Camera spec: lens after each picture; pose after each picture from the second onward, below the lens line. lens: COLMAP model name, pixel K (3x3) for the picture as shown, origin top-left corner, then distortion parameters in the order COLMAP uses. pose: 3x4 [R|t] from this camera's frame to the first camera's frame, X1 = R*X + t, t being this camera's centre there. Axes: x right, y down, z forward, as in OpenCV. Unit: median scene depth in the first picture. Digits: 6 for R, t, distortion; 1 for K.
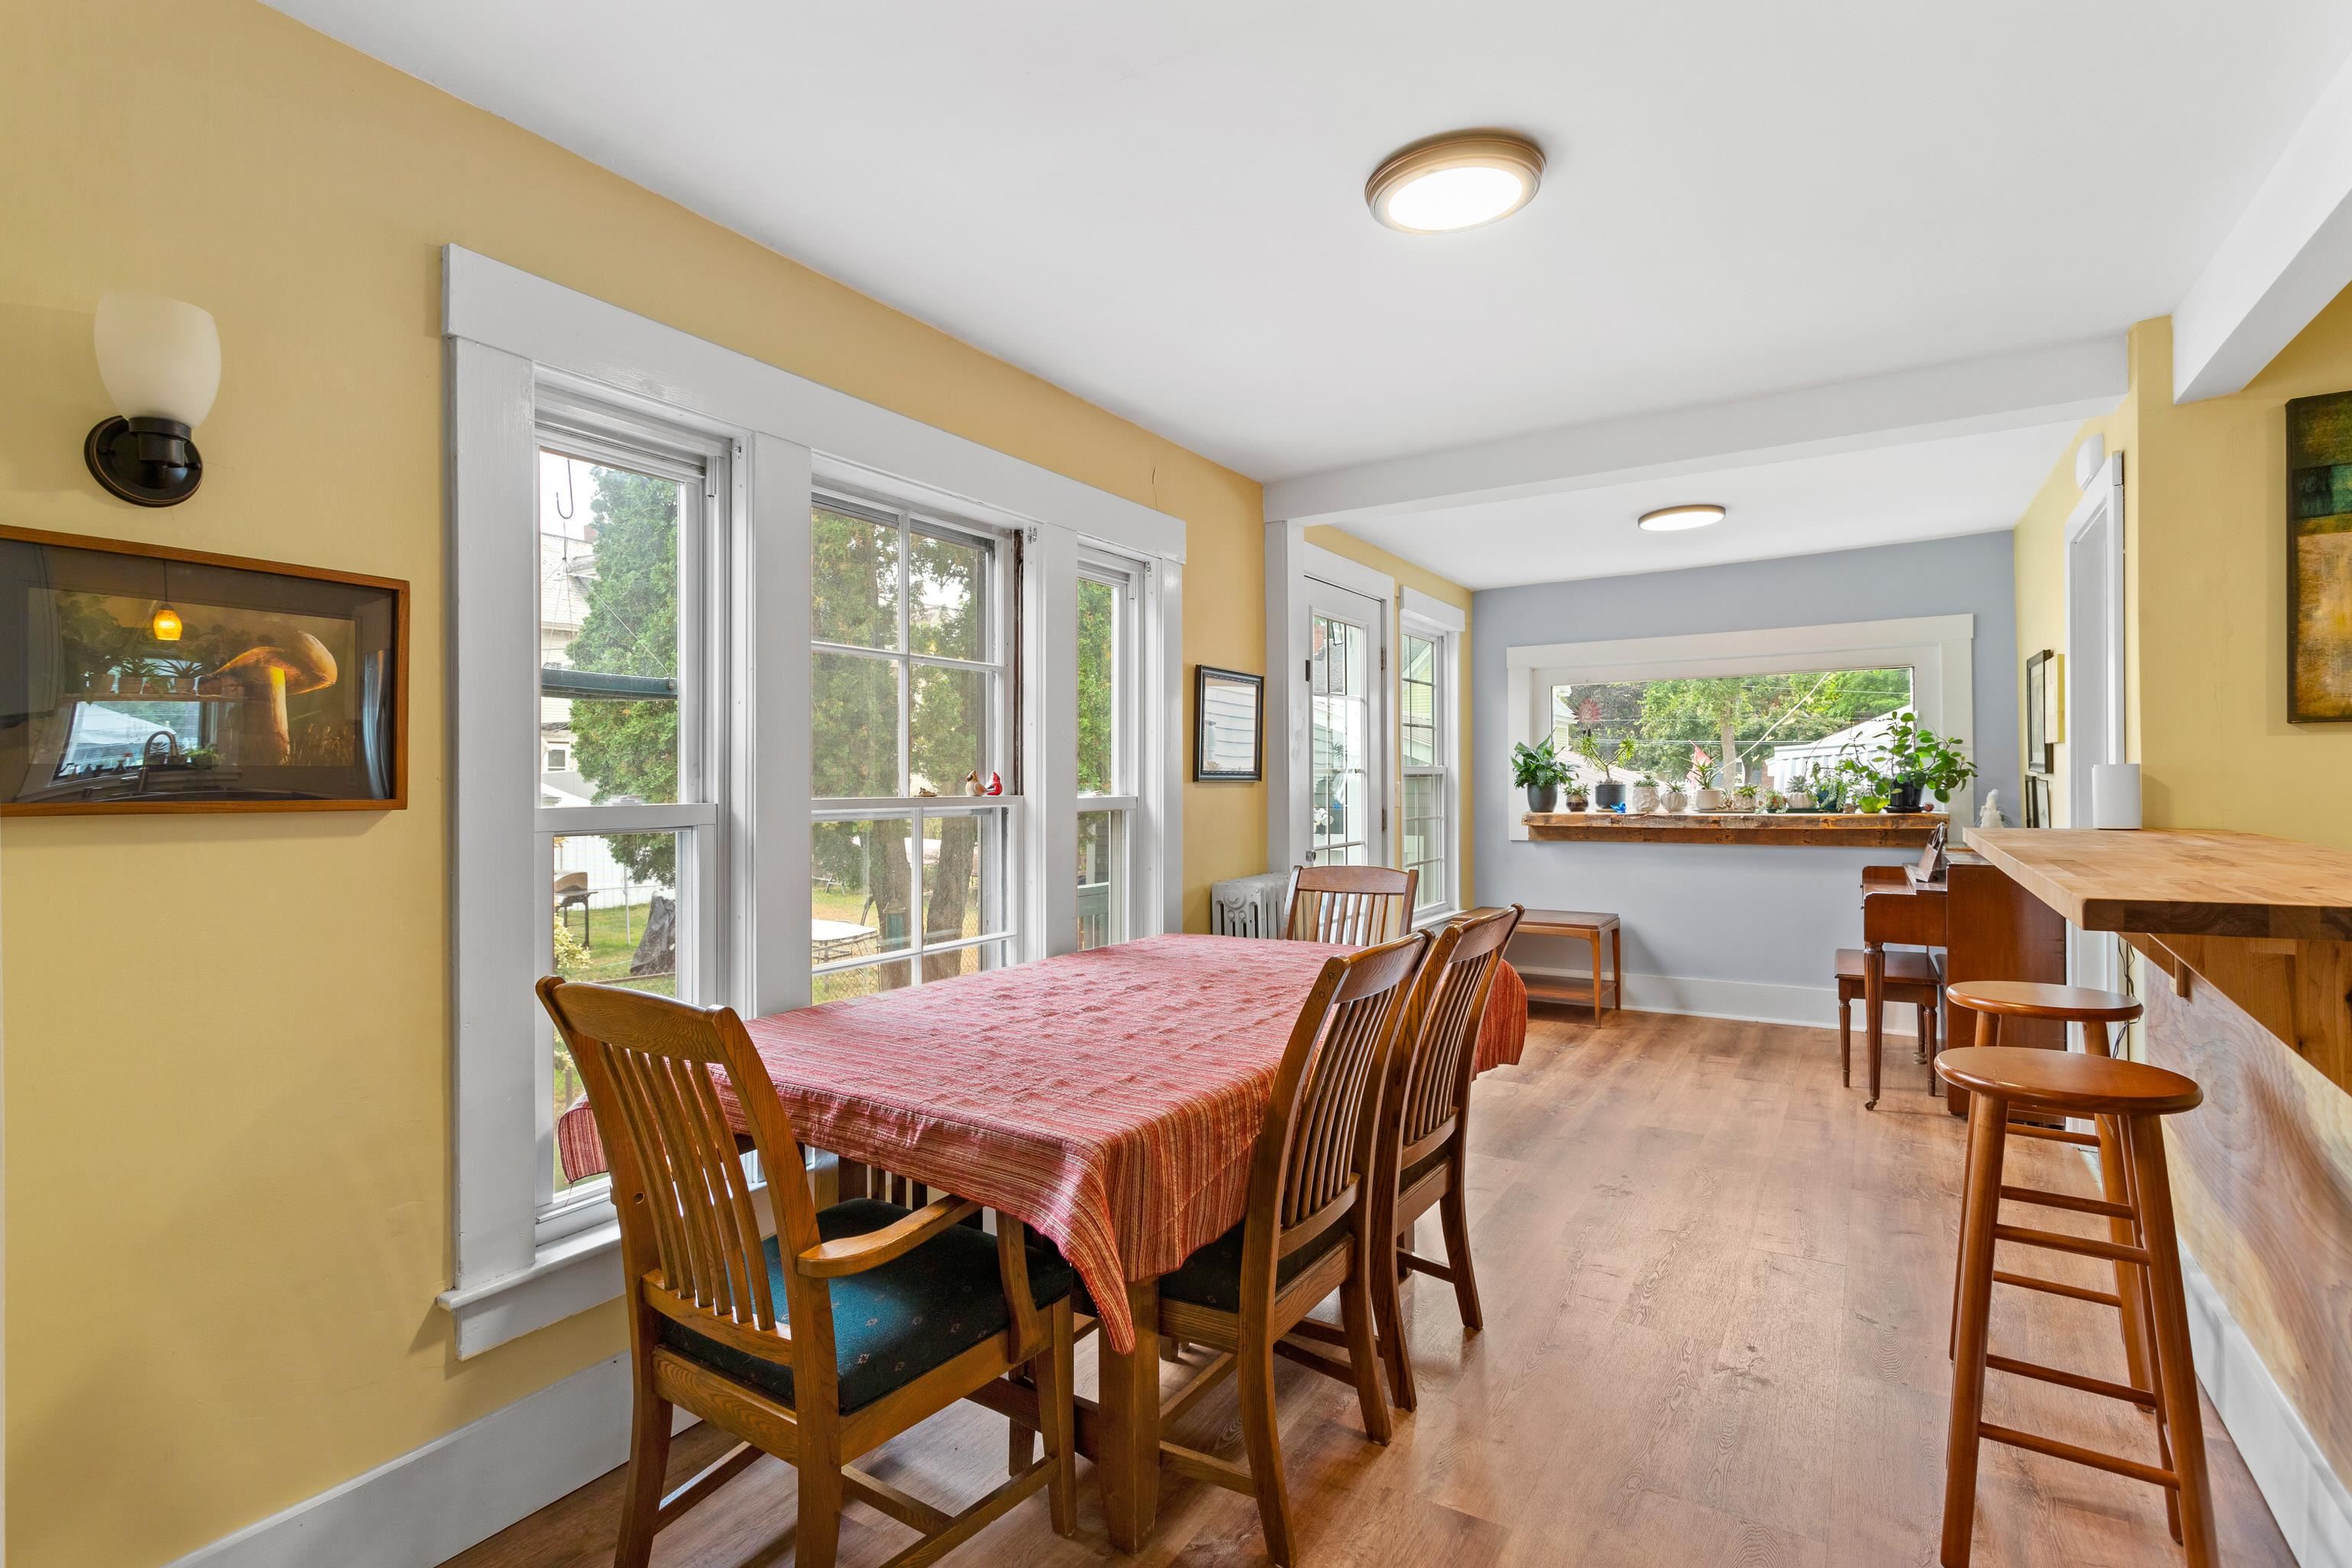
lens RADIAL K [[1119.7, 0, 1176.1], [0, 1119.7, 777.7], [0, 0, 1]] dist [0.001105, 0.001920]
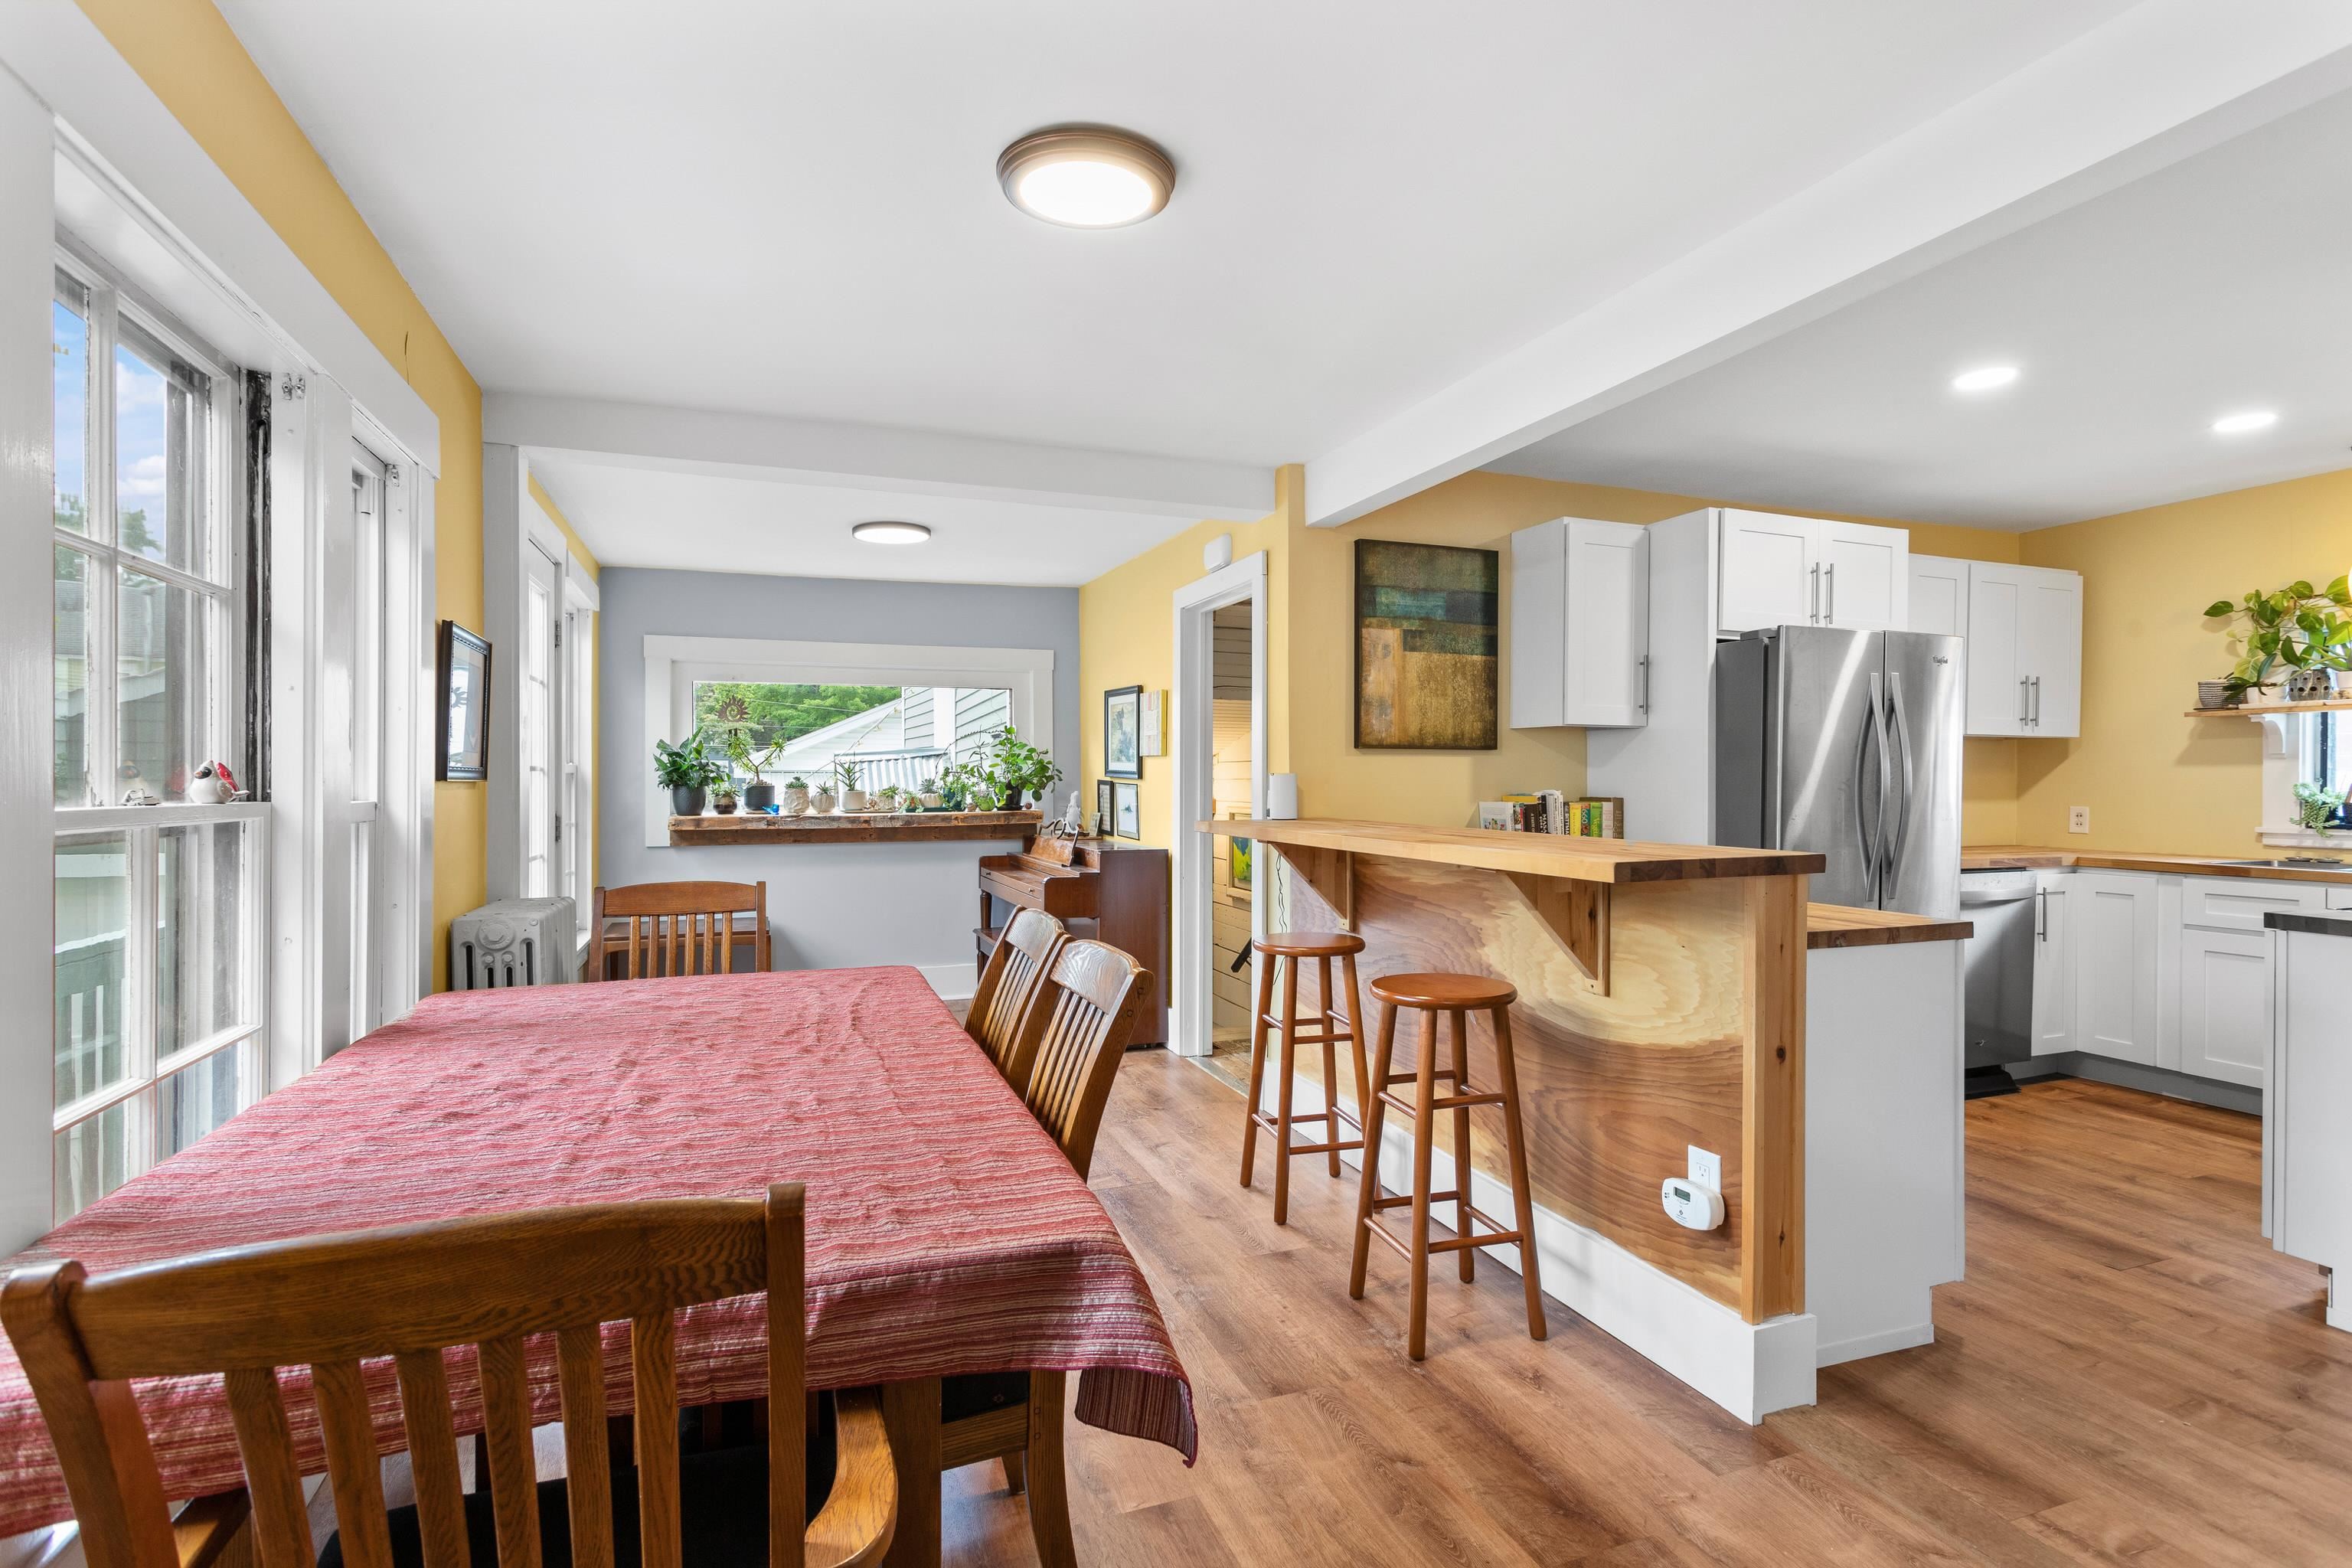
lens RADIAL K [[1111.8, 0, 1181.1], [0, 1111.8, 782.6], [0, 0, 1]] dist [0.002514, 0.001199]
pose [[0.609077, 0.005263, 0.793093, -0.229411], [-0.007757, 0.999970, -0.000678, 0.001101], [-0.793073, -0.005739, 0.609100, 0.160884]]
